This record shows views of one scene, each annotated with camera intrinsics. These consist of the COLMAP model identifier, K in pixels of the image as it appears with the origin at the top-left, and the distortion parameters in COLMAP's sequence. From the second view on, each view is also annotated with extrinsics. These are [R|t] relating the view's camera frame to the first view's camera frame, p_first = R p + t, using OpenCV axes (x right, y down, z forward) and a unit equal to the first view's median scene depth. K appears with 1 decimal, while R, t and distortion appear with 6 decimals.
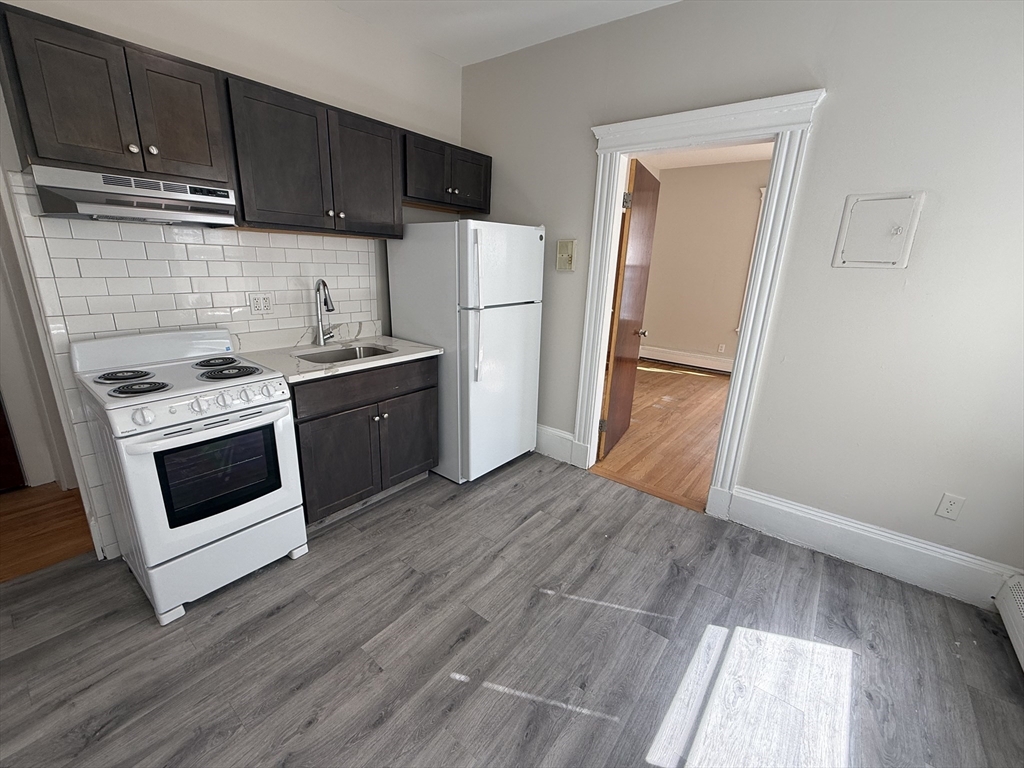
lens RADIAL K [[427.4, 0, 509.8], [0, 427.4, 383.7], [0, 0, 1]] dist [0.000217, -0.000016]
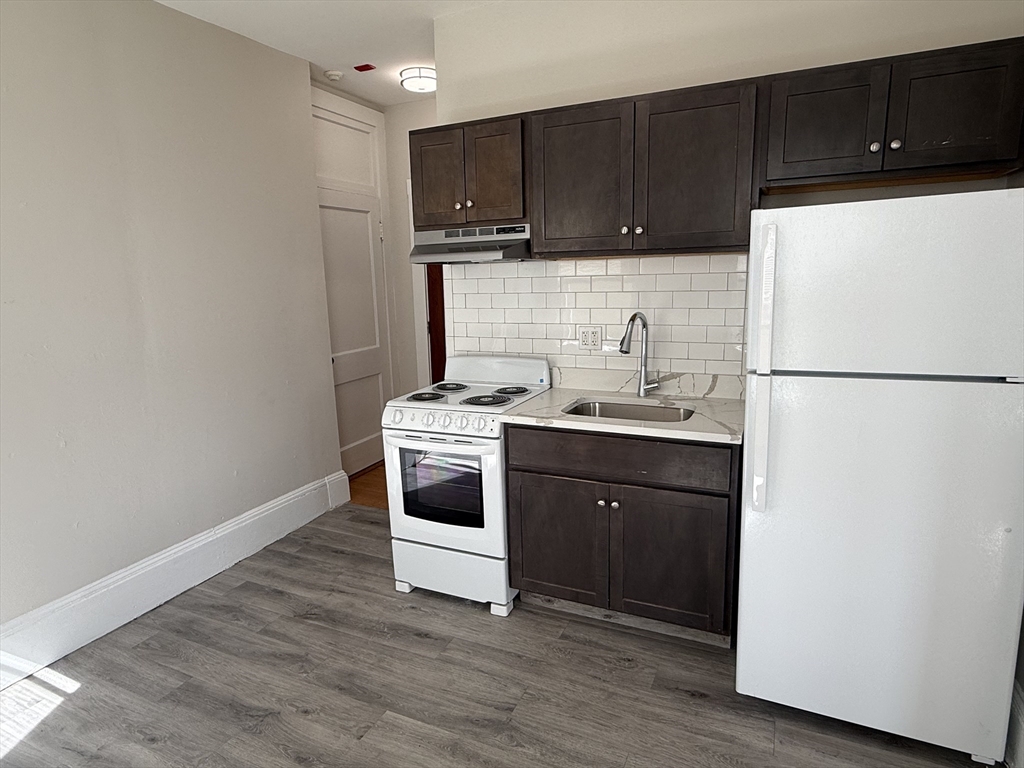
lens RADIAL K [[590.0, 0, 504.6], [0, 590.0, 388.4], [0, 0, 1]] dist [0.001902, -0.001331]
pose [[0.221041, 0.142590, -0.964784, 0.665320], [-0.237519, 0.967338, 0.088550, -0.175486], [0.945899, 0.209582, 0.247689, 0.633870]]
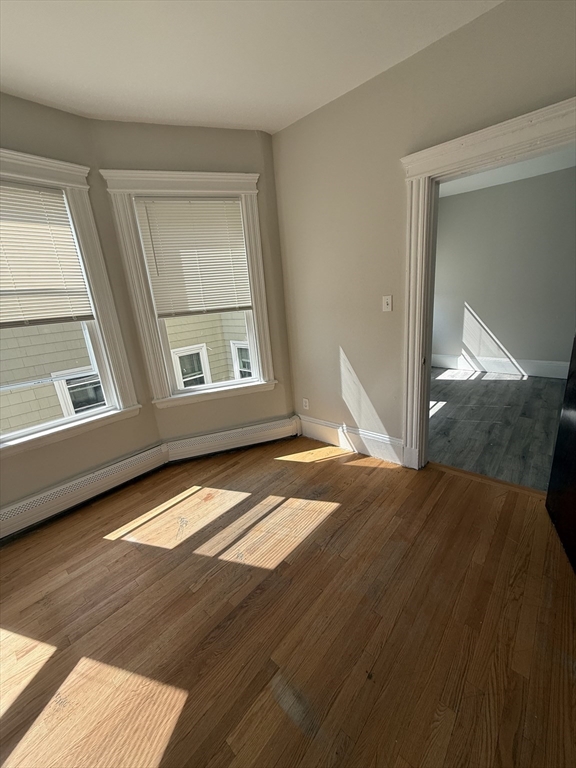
lens RADIAL K [[320.6, 0, 289.3], [0, 320.6, 383.9], [0, 0, 1]] dist [0.000217, -0.000016]
pose [[-0.998561, 0.031318, 0.043534, 1.078920], [0.049569, 0.848802, 0.526382, -0.598001], [-0.020467, 0.527783, -0.849133, 2.232898]]
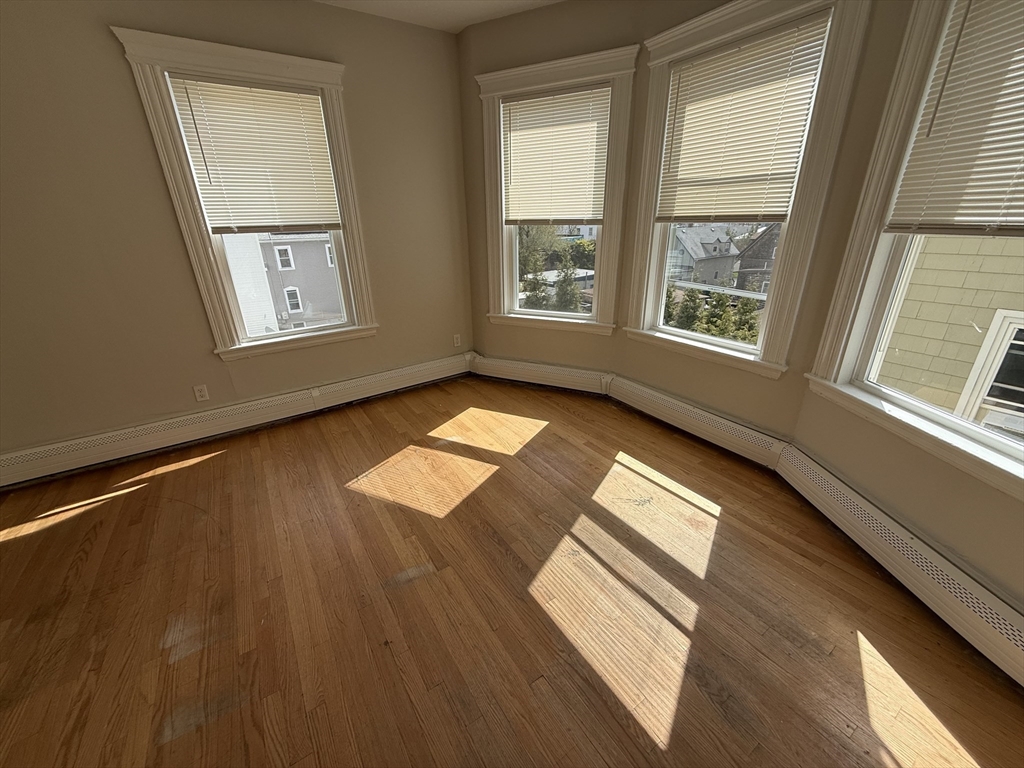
lens RADIAL K [[427.4, 0, 507.0], [0, 427.4, 388.7], [0, 0, 1]] dist [0.000217, -0.000016]
pose [[0.331653, -0.389789, 0.859110, 0.577299], [0.294861, 0.907858, 0.298078, -0.380942], [-0.896138, 0.154460, 0.416028, 1.447020]]
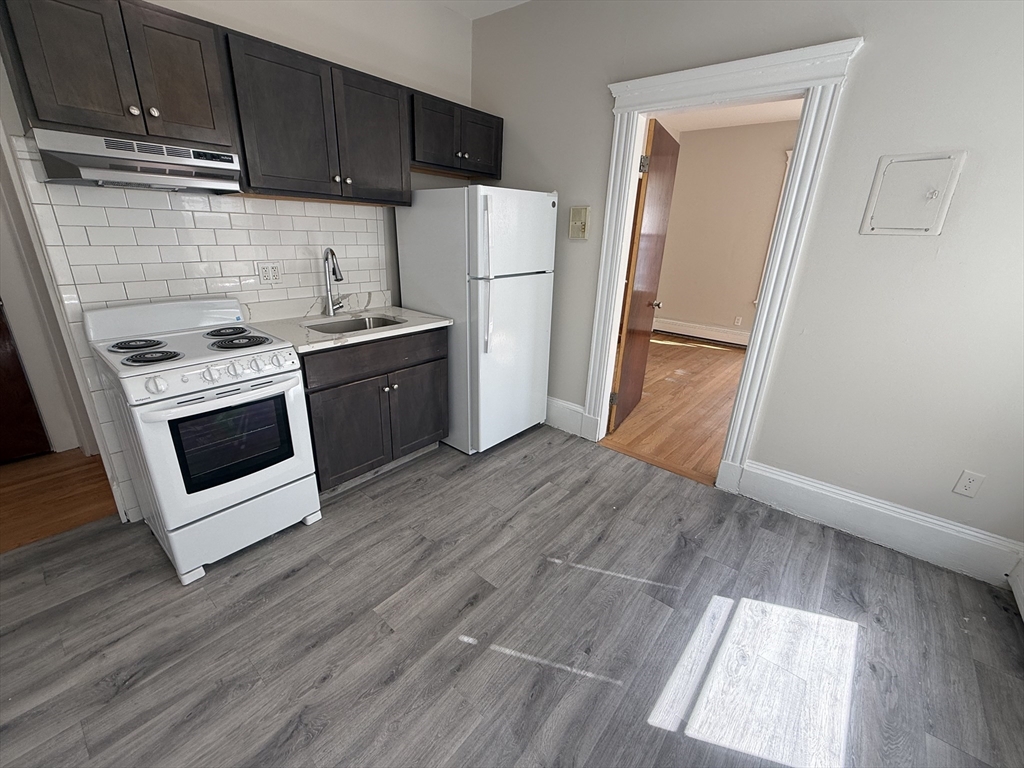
lens RADIAL K [[427.4, 0, 509.9], [0, 427.4, 383.2], [0, 0, 1]] dist [0.000217, -0.000016]
pose [[0.999608, 0.008057, -0.026829, 0.005036], [-0.006351, 0.997989, 0.063075, 0.002624], [0.027283, -0.062880, 0.997648, 0.009737]]
